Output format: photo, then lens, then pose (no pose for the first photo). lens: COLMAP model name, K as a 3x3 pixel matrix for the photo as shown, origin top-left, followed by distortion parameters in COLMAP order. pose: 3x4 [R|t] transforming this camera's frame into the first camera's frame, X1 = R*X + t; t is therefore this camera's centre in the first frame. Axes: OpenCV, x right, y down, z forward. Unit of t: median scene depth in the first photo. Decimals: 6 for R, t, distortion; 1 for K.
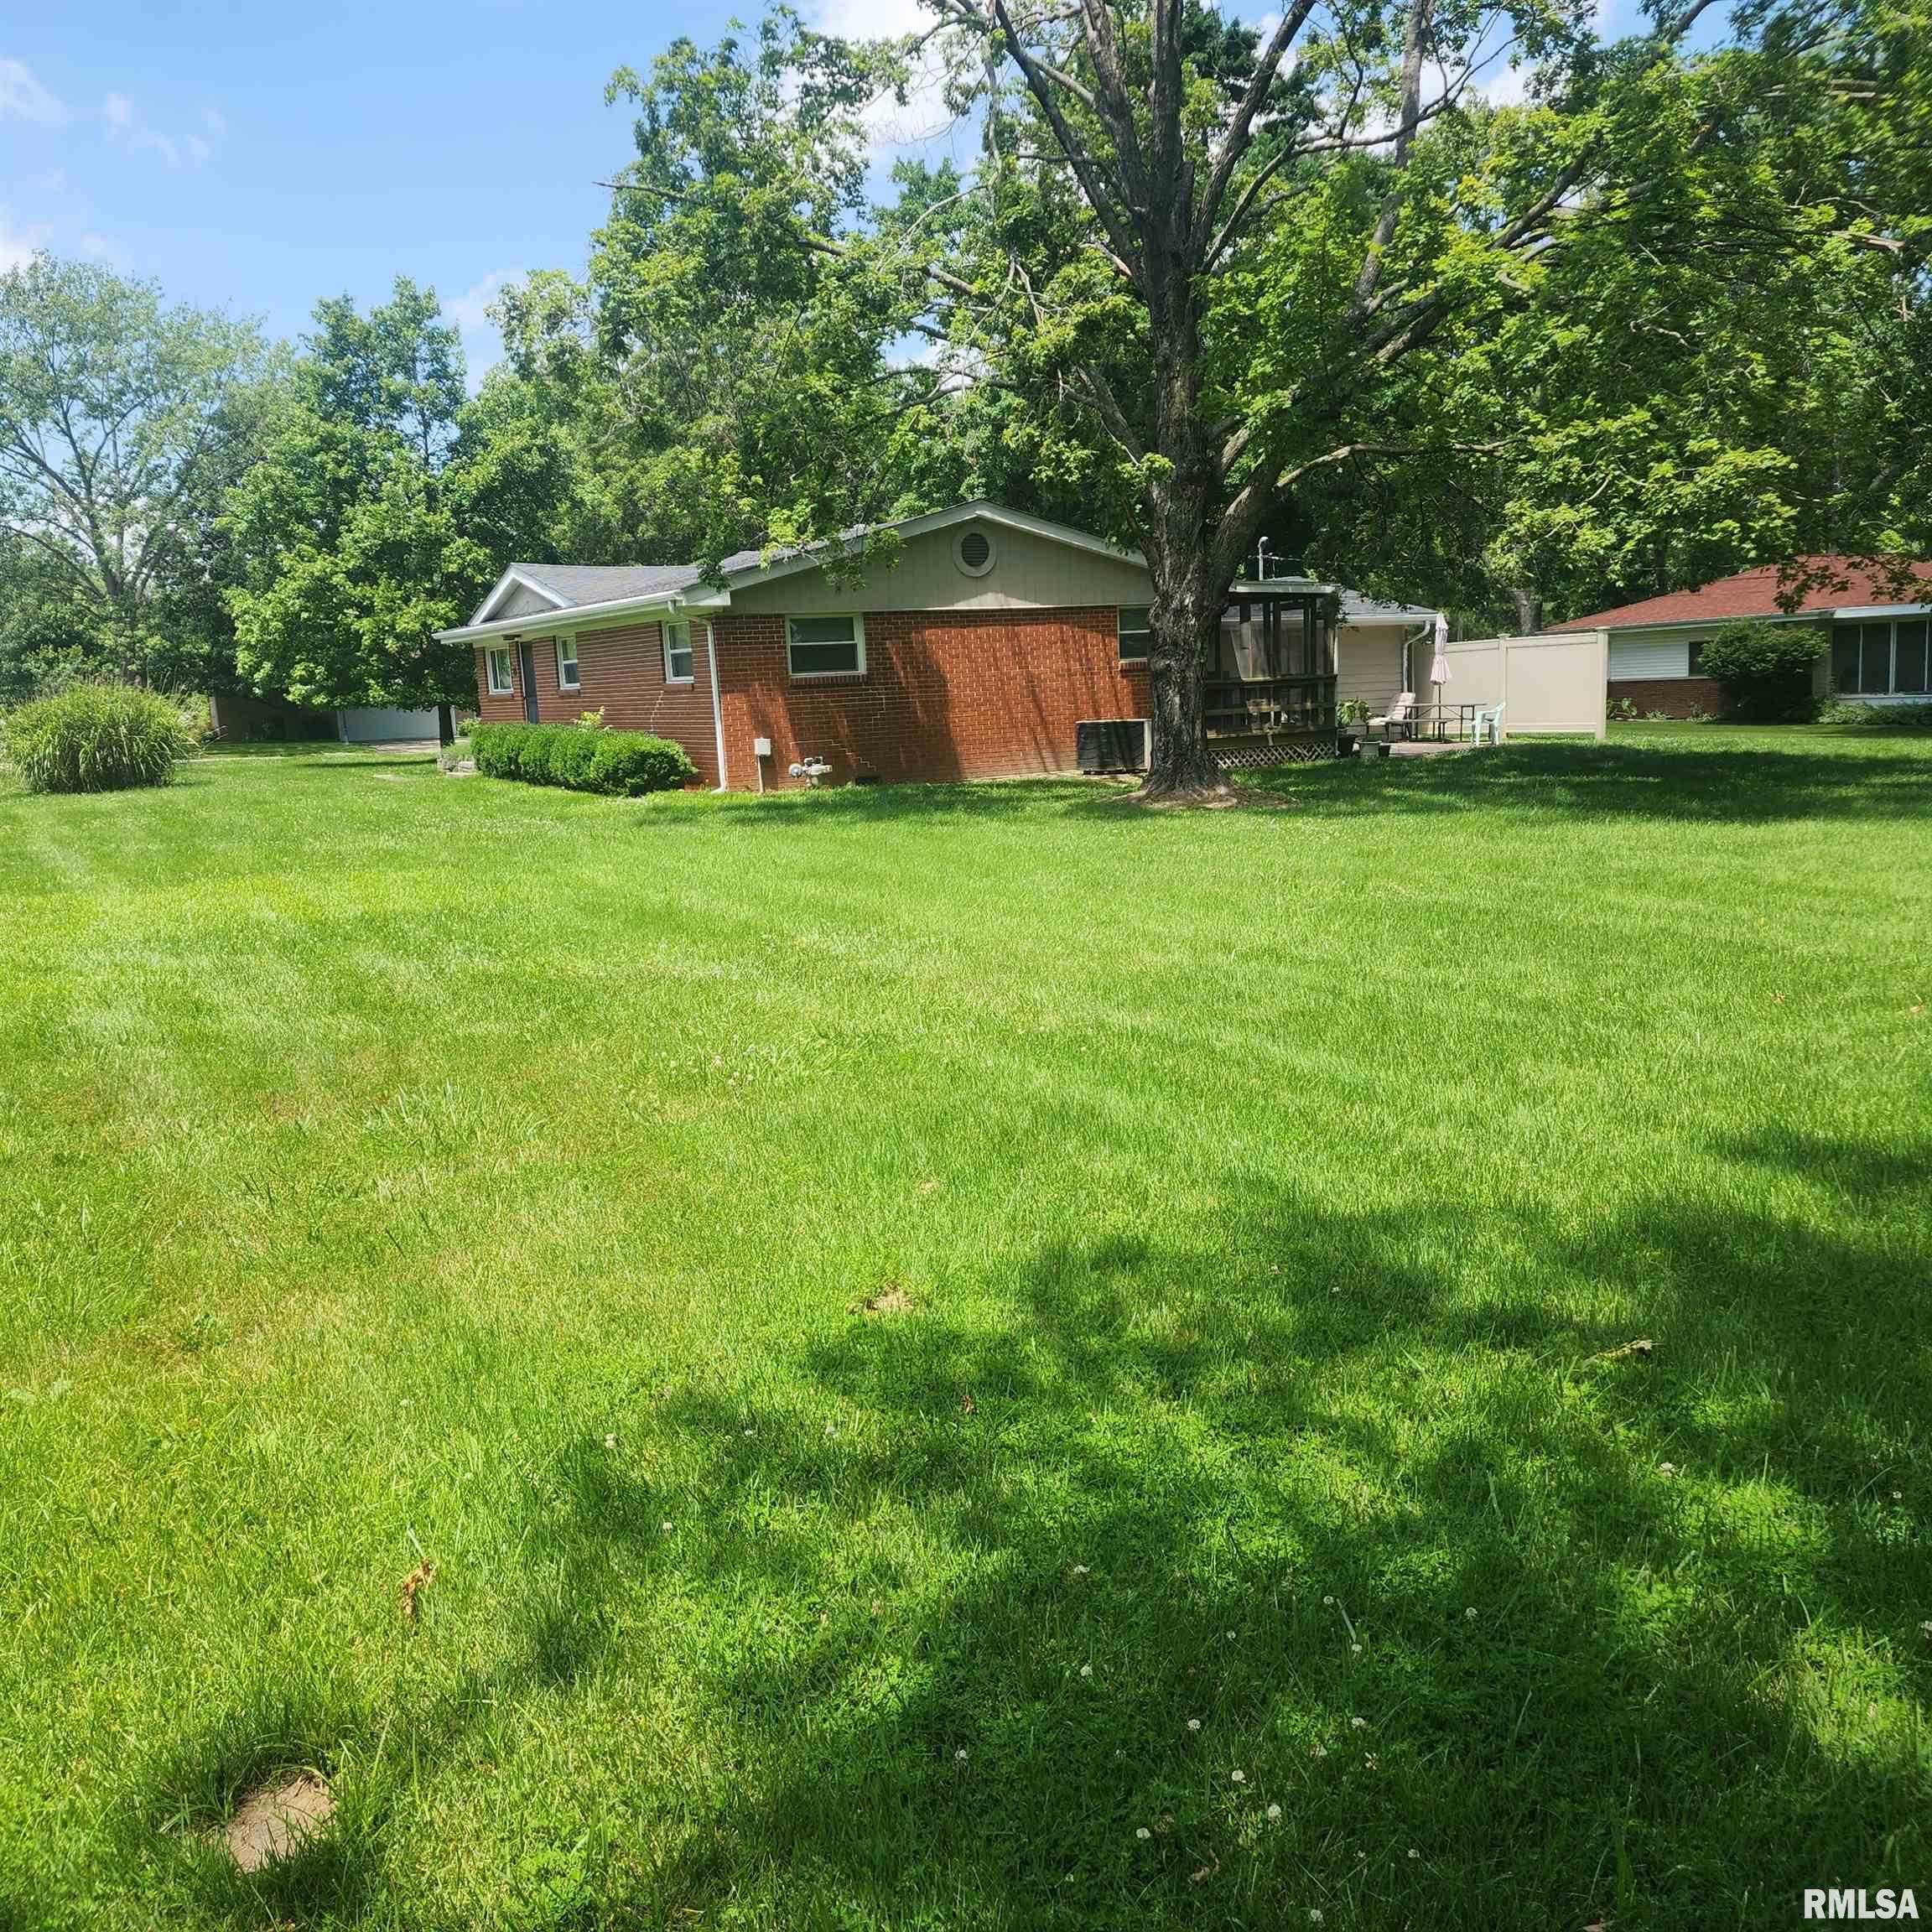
lens RADIAL K [[1770.3, 0, 964.8], [0, 1770.3, 971.8], [0, 0, 1]] dist [0.055138, -0.002103]
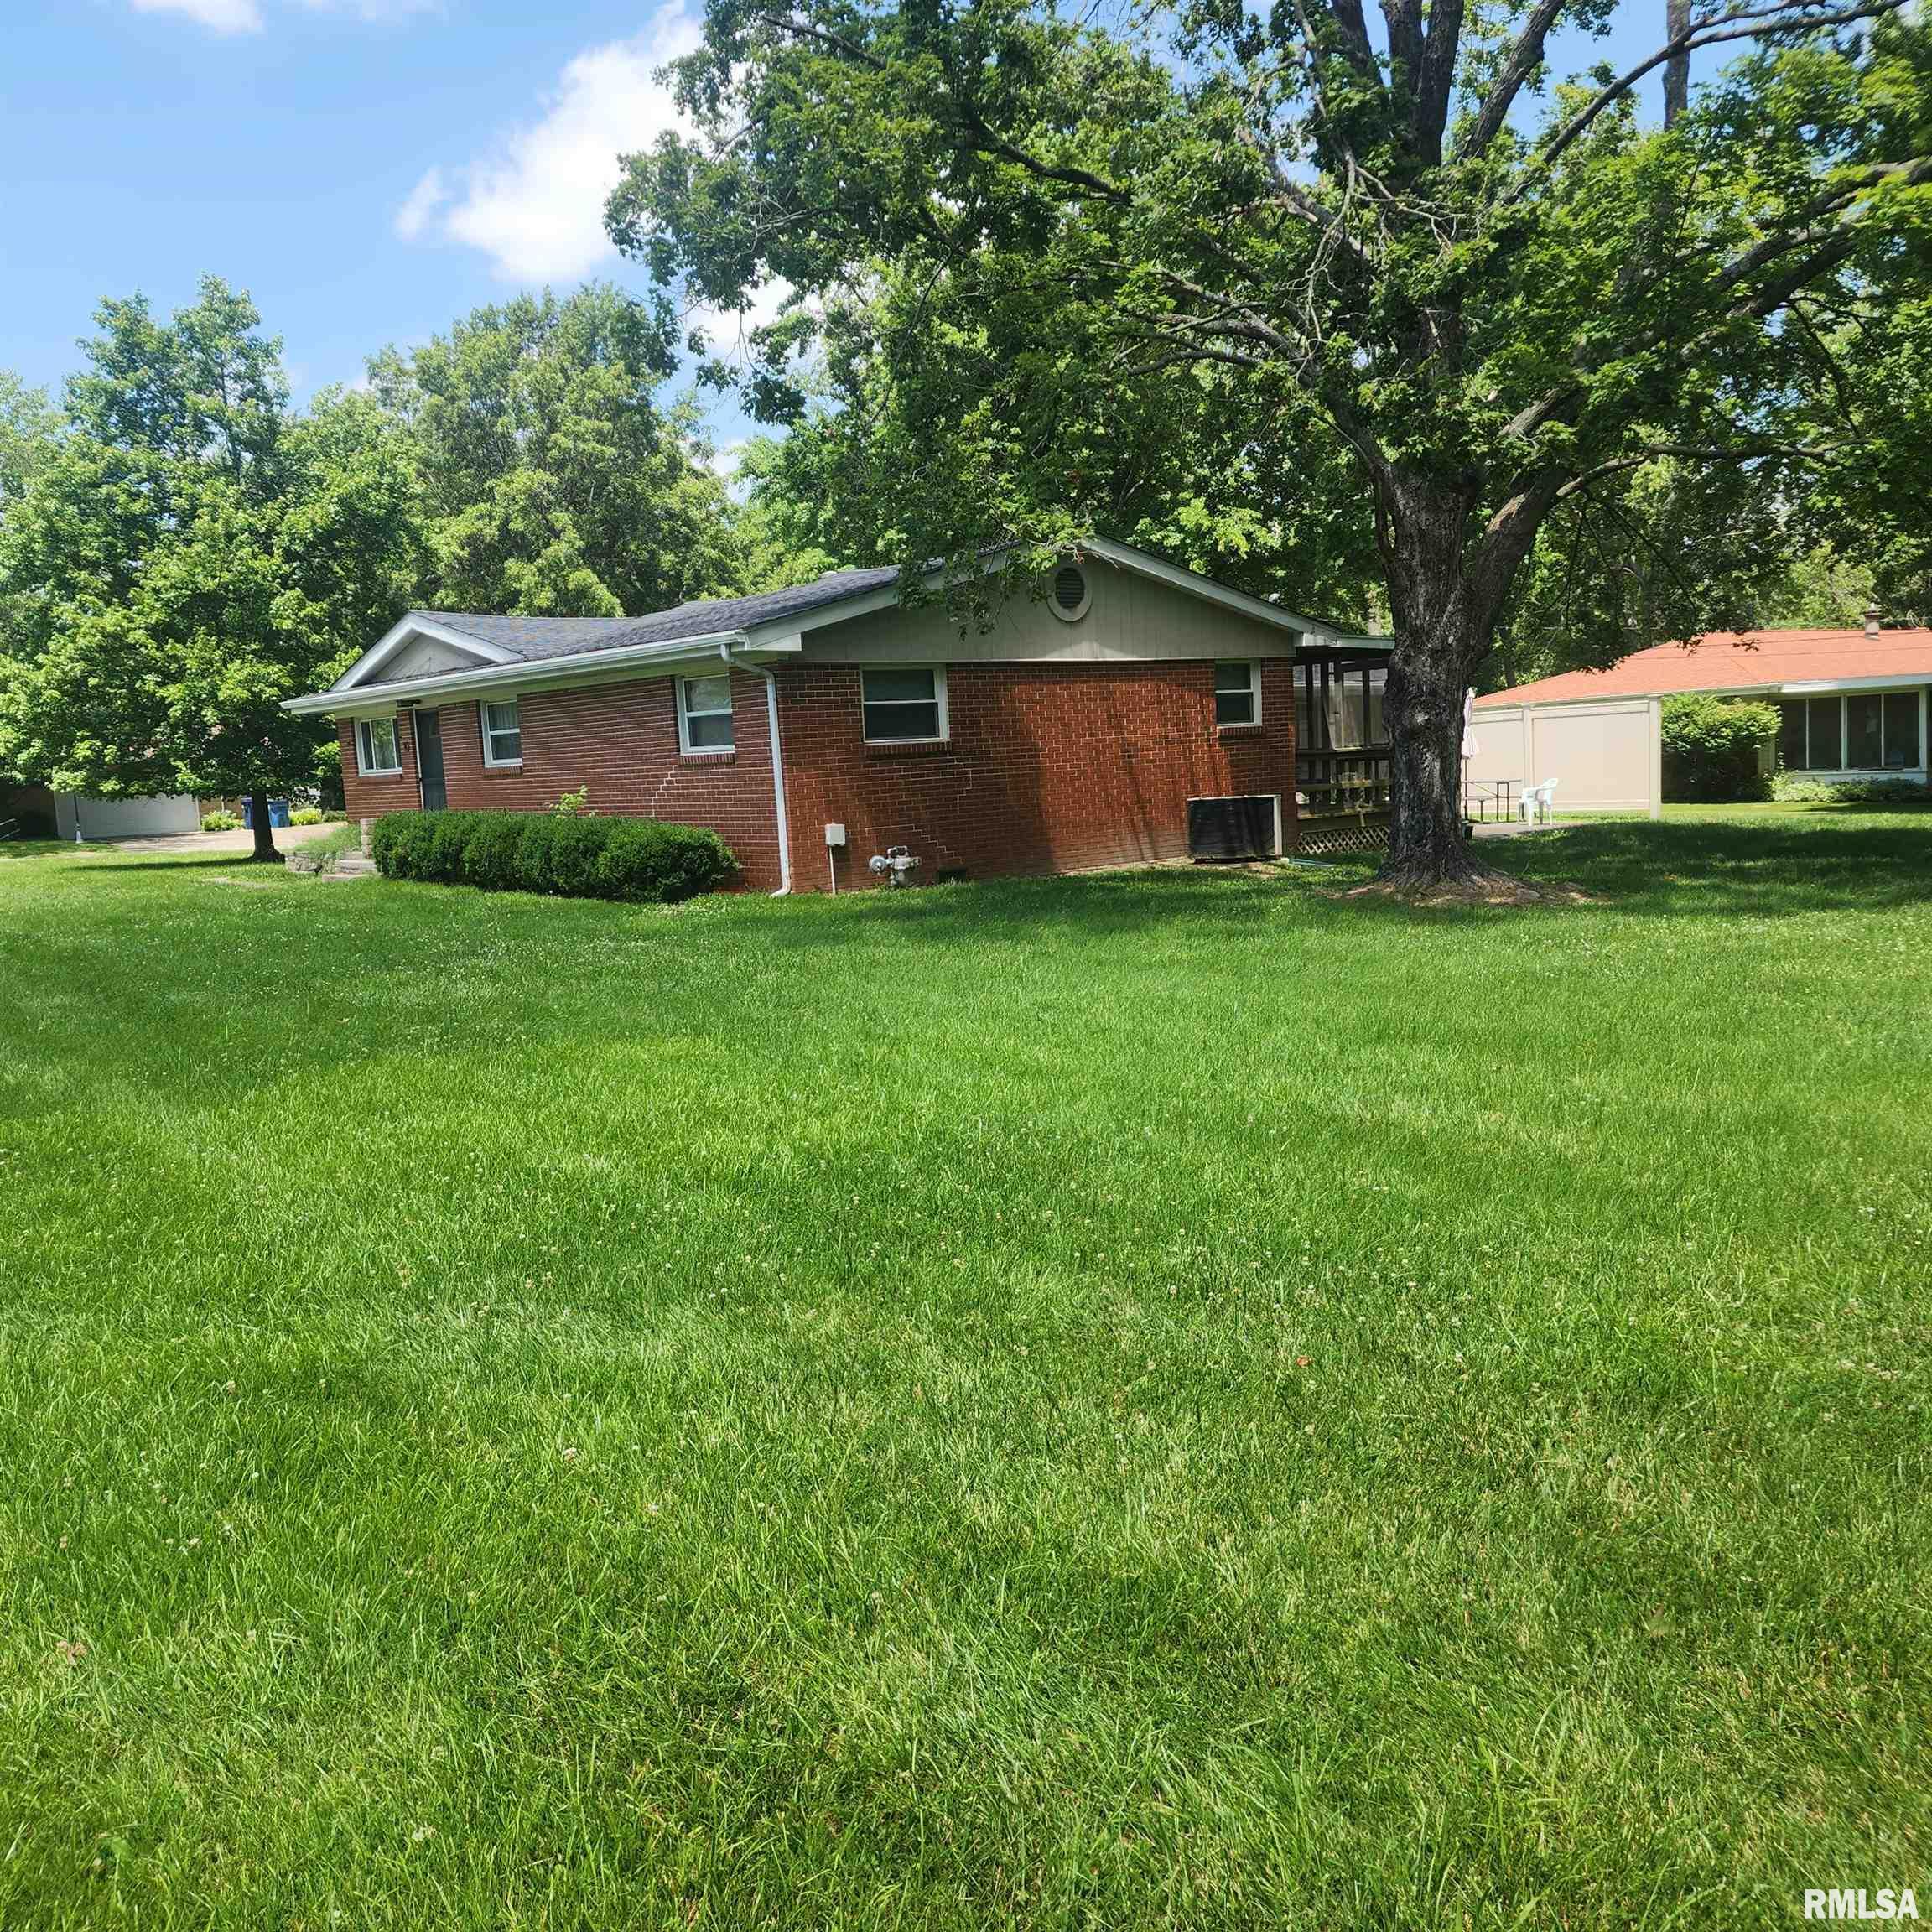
lens RADIAL K [[1738.1, 0, 972.3], [0, 1738.1, 961.0], [0, 0, 1]] dist [0.069986, -0.062886]
pose [[0.983899, -0.025408, 0.176910, -0.126381], [0.035158, 0.998018, -0.052196, -0.020308], [-0.175233, 0.057575, 0.982842, 0.167265]]
